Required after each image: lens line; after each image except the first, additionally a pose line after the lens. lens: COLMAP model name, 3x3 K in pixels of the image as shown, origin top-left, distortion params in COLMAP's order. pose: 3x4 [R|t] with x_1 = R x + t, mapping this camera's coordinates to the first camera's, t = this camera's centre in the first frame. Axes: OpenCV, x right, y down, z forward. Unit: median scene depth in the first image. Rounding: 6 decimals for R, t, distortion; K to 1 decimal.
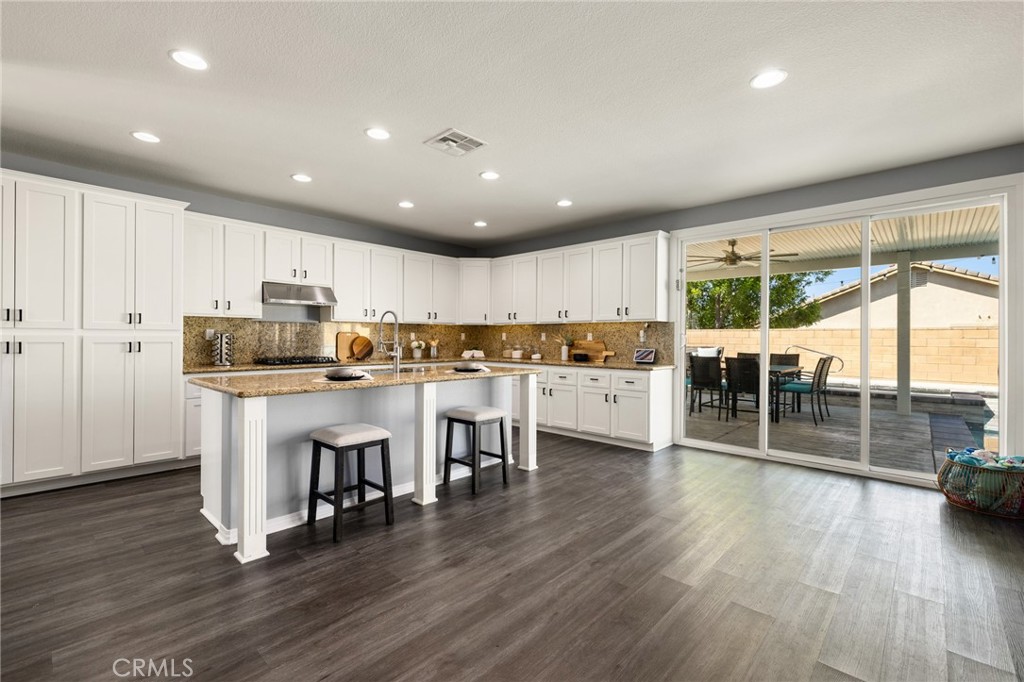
lens RADIAL K [[437.0, 0, 510.2], [0, 437.0, 336.7], [0, 0, 1]] dist [-0.000083, 0.000122]
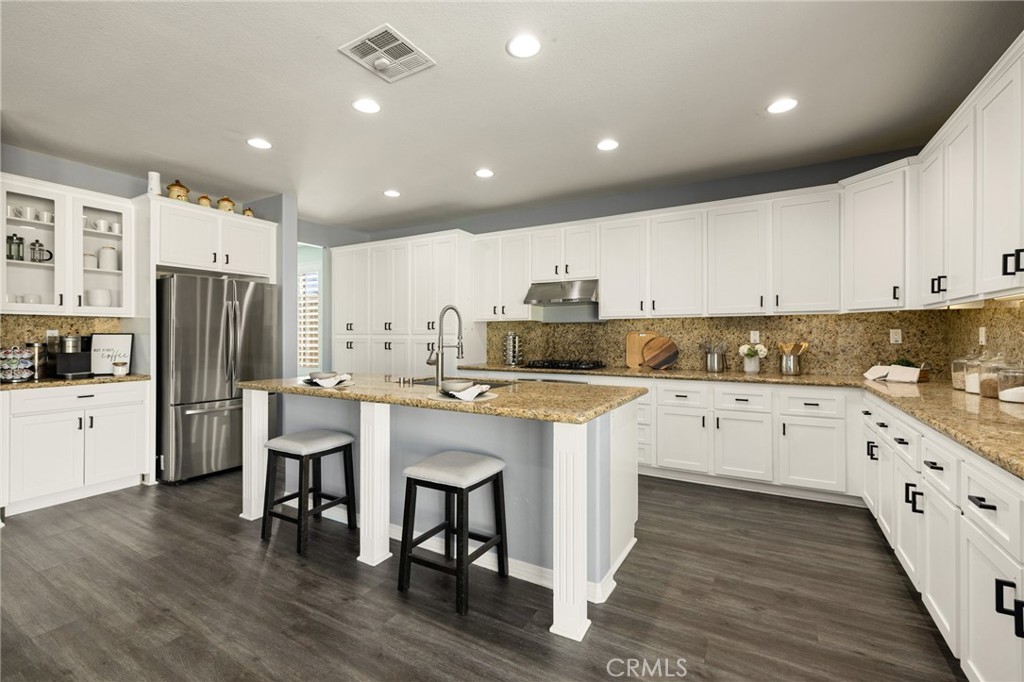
lens RADIAL K [[437.0, 0, 510.2], [0, 437.0, 336.7], [0, 0, 1]] dist [-0.000083, 0.000122]
pose [[0.240163, -0.006177, -0.970713, 0.377422], [0.004564, 0.999976, -0.005234, 0.000981], [0.970722, -0.003173, 0.240186, 0.668706]]
